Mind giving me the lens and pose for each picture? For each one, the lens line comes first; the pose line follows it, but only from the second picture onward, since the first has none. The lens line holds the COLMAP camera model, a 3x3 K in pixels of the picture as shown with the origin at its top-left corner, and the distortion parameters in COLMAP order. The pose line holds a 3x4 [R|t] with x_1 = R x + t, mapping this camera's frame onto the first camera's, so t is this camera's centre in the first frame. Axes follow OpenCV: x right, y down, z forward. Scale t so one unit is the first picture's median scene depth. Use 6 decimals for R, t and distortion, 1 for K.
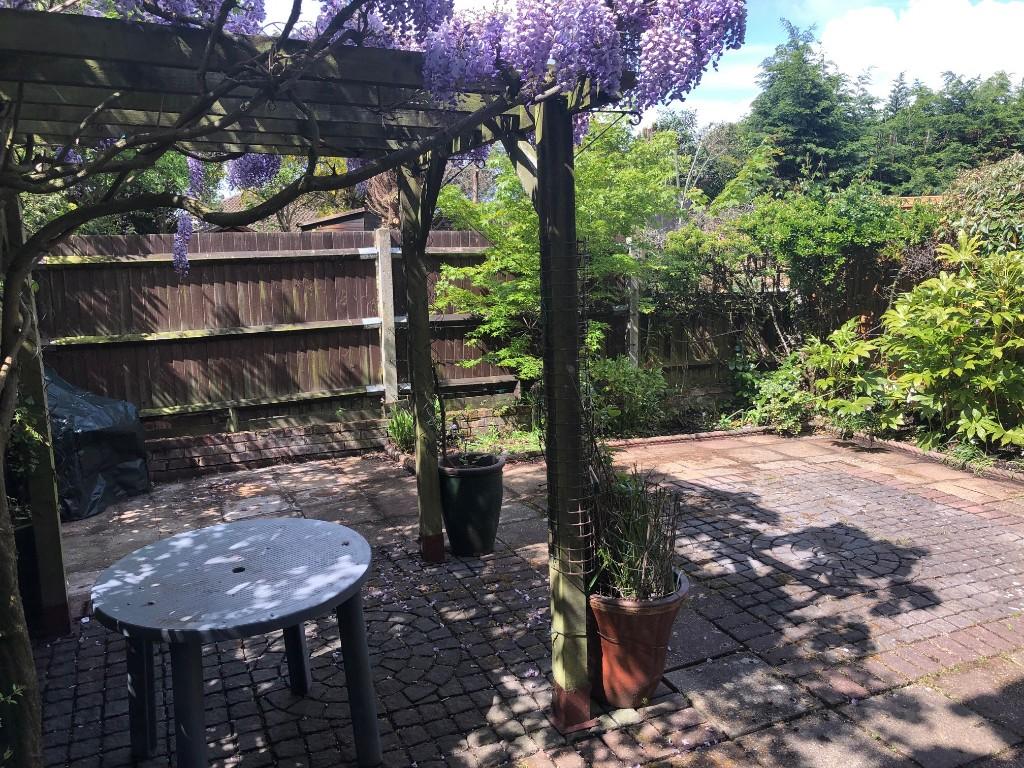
lens RADIAL K [[819.0, 0, 507.2], [0, 819.0, 379.4], [0, 0, 1]] dist [0.037776, -0.046665]
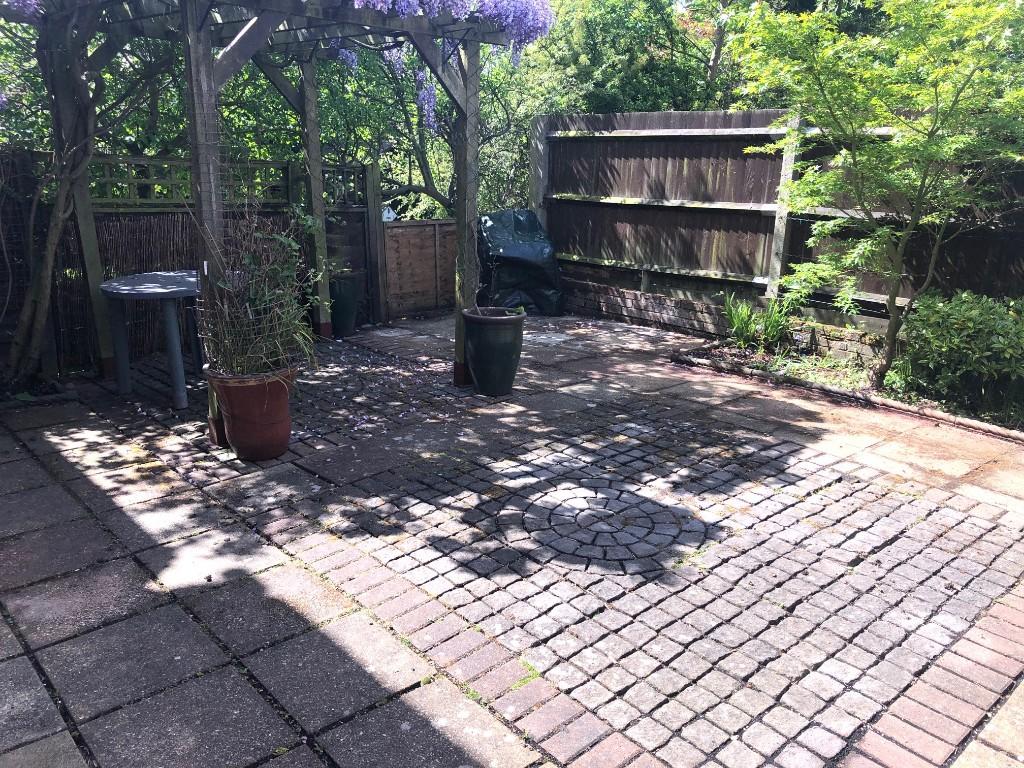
lens RADIAL K [[819.0, 0, 507.2], [0, 819.0, 379.4], [0, 0, 1]] dist [0.037776, -0.046665]
pose [[0.327876, 0.277281, -0.903113, 0.767513], [-0.179509, 0.956827, 0.228602, -0.053415], [0.927510, 0.087163, 0.363495, 0.479540]]
